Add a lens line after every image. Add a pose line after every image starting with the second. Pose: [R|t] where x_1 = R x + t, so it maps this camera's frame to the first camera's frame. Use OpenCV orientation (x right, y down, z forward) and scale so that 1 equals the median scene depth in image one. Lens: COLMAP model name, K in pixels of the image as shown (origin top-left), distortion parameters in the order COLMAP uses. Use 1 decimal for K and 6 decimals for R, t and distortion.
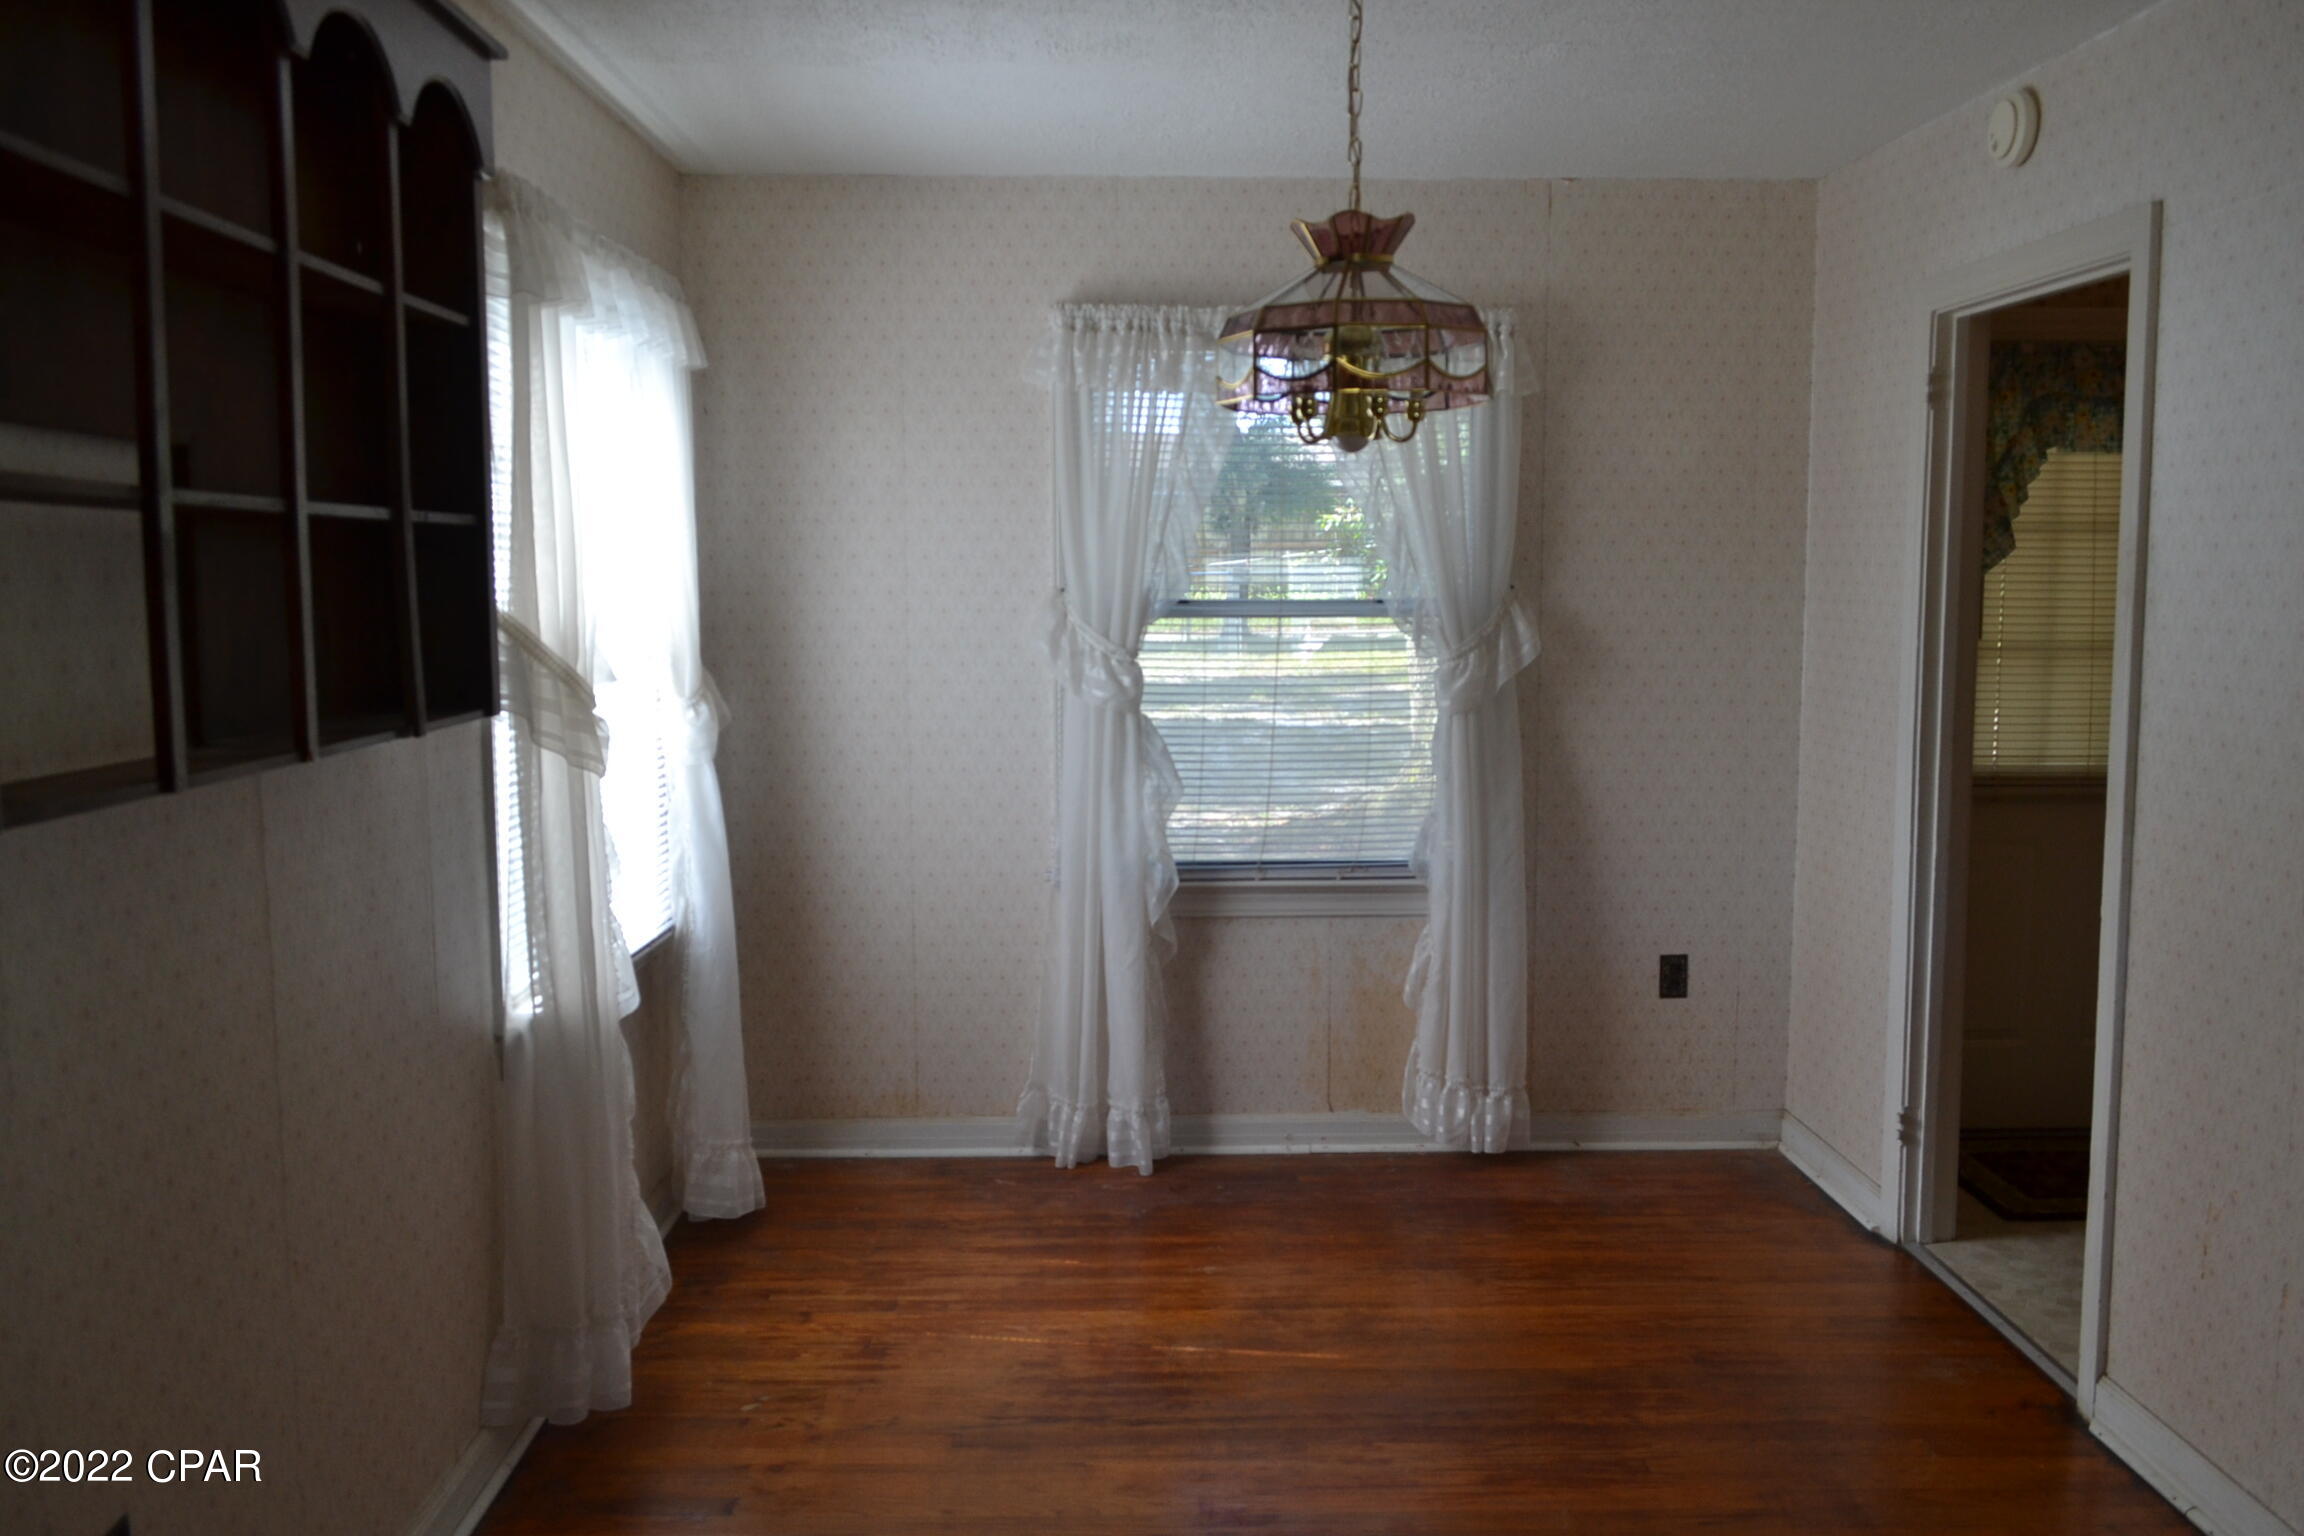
lens RADIAL K [[1826.2, 0, 1152.0], [0, 1826.2, 768.0], [0, 0, 1]] dist [-0.007782, 0.005435]
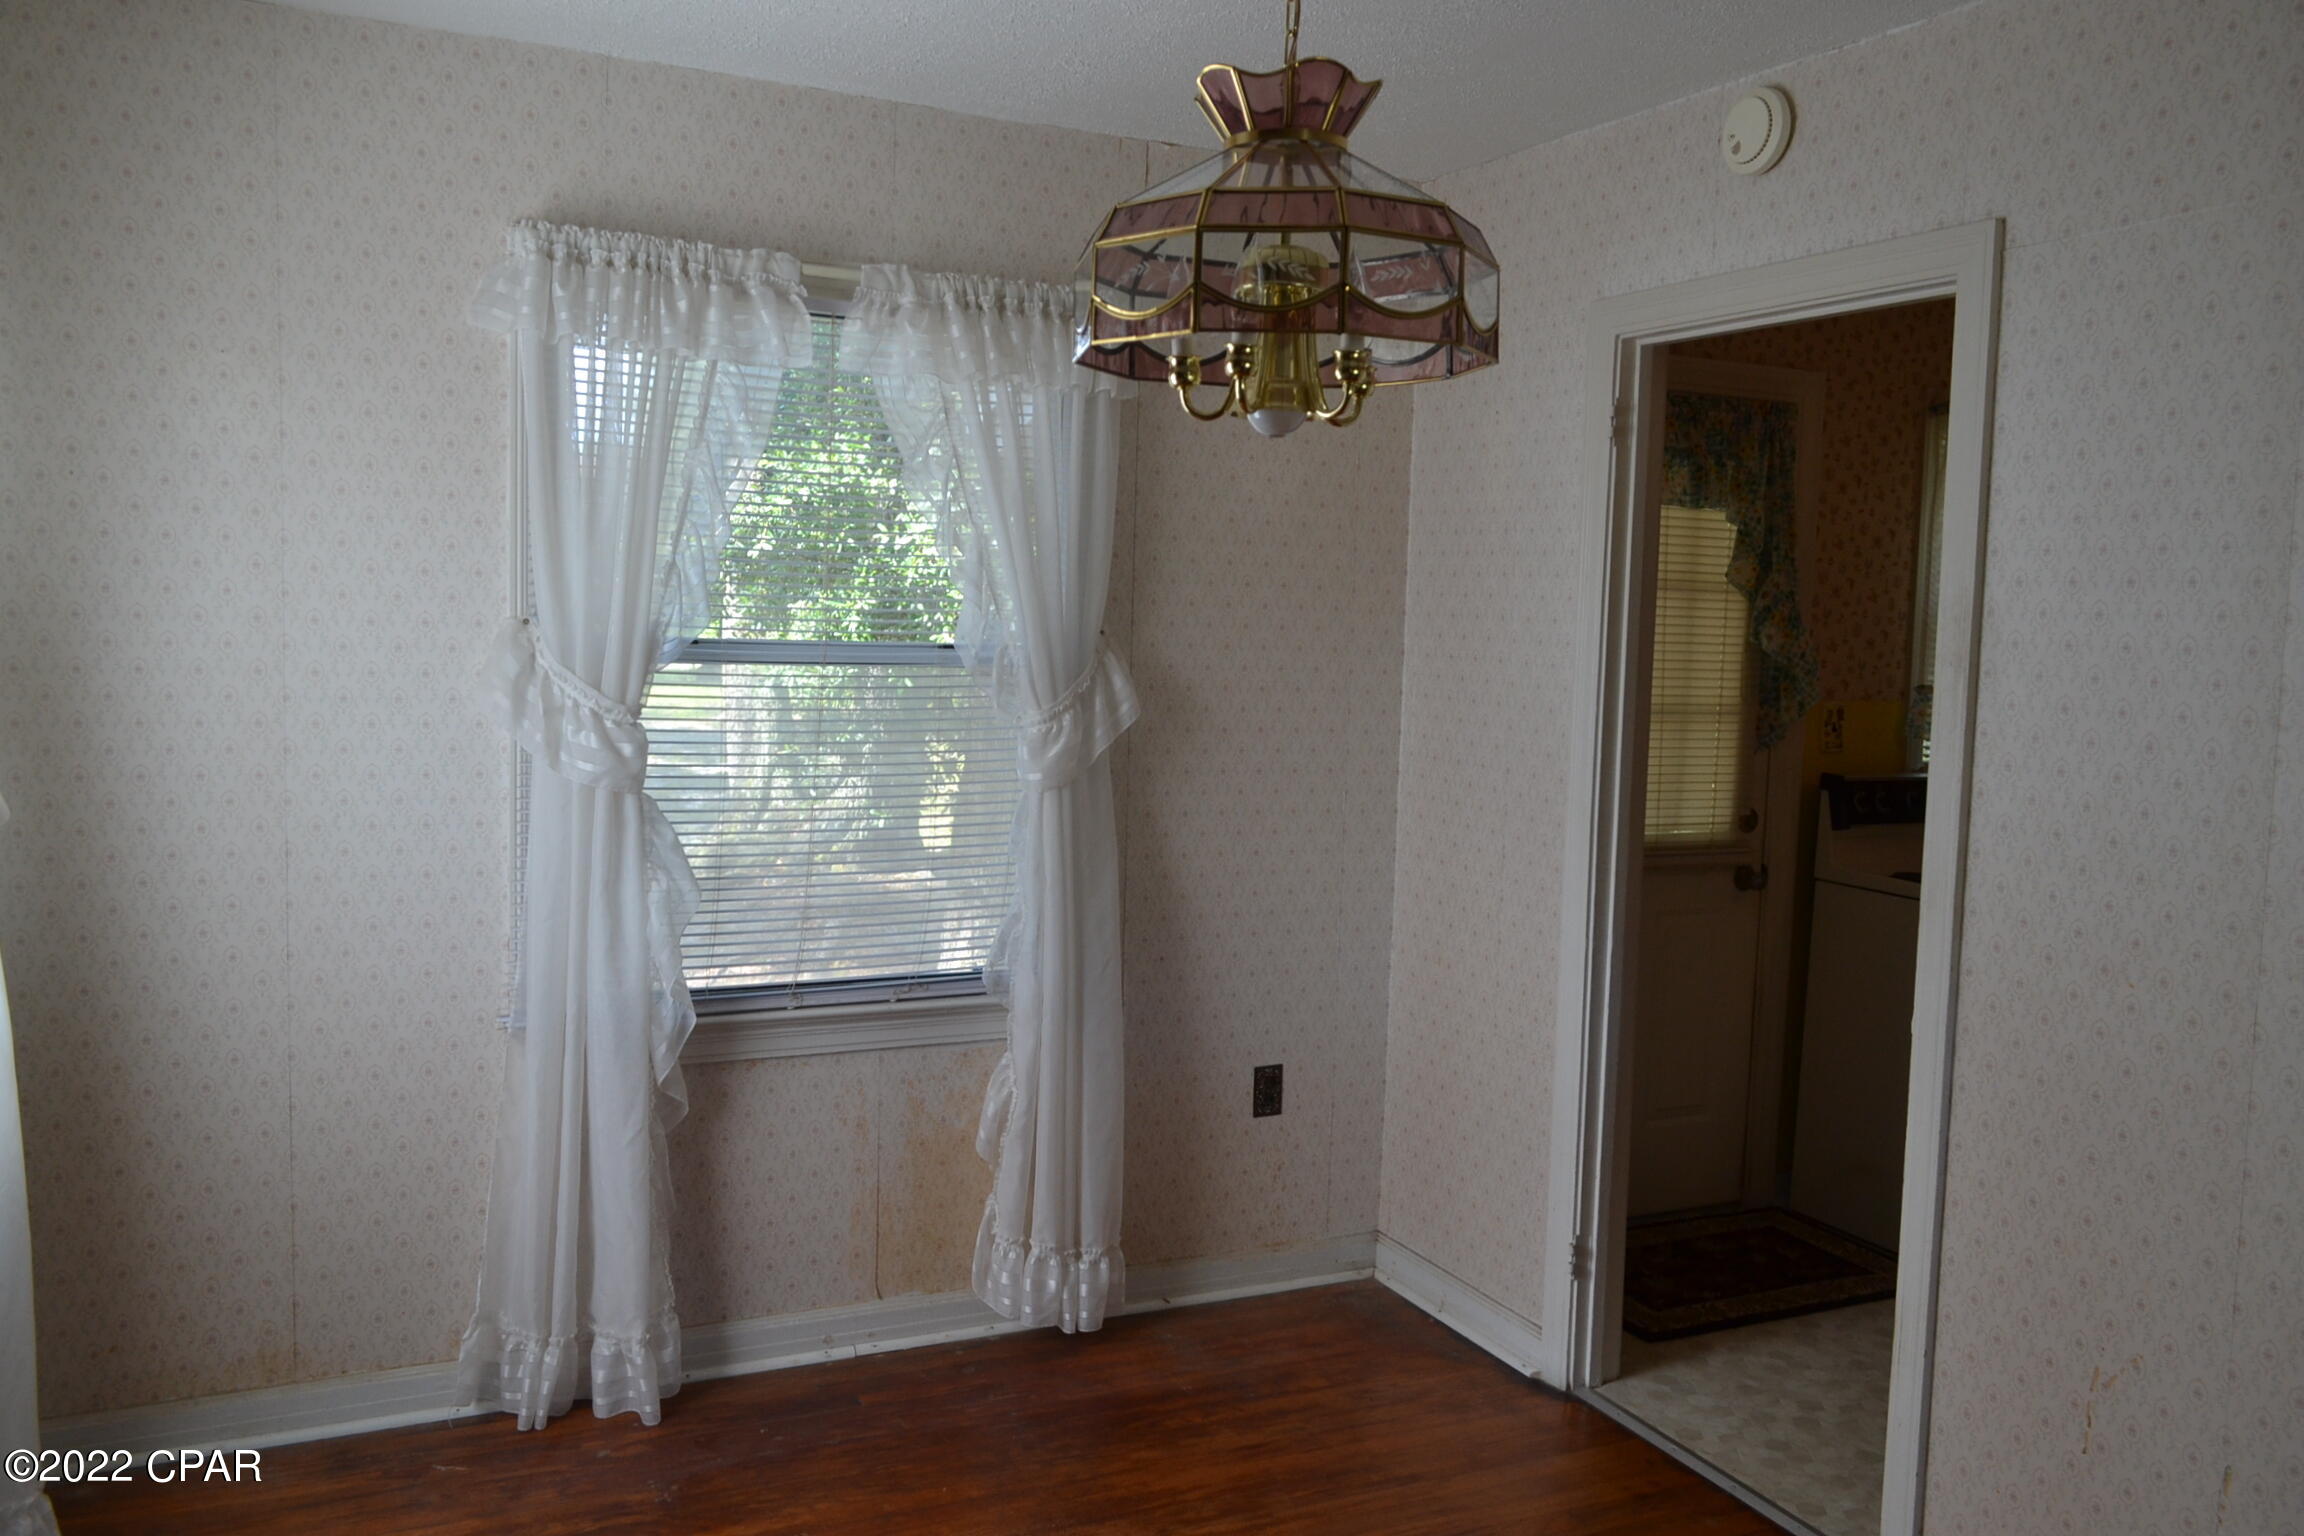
lens RADIAL K [[1820.2, 0, 1158.8], [0, 1820.2, 768.1], [0, 0, 1]] dist [-0.014588, 0.008202]
pose [[0.910946, -0.005740, 0.412486, -0.116864], [0.013472, 0.999784, -0.015839, -0.025416], [-0.412306, 0.019985, 0.910826, 0.250451]]
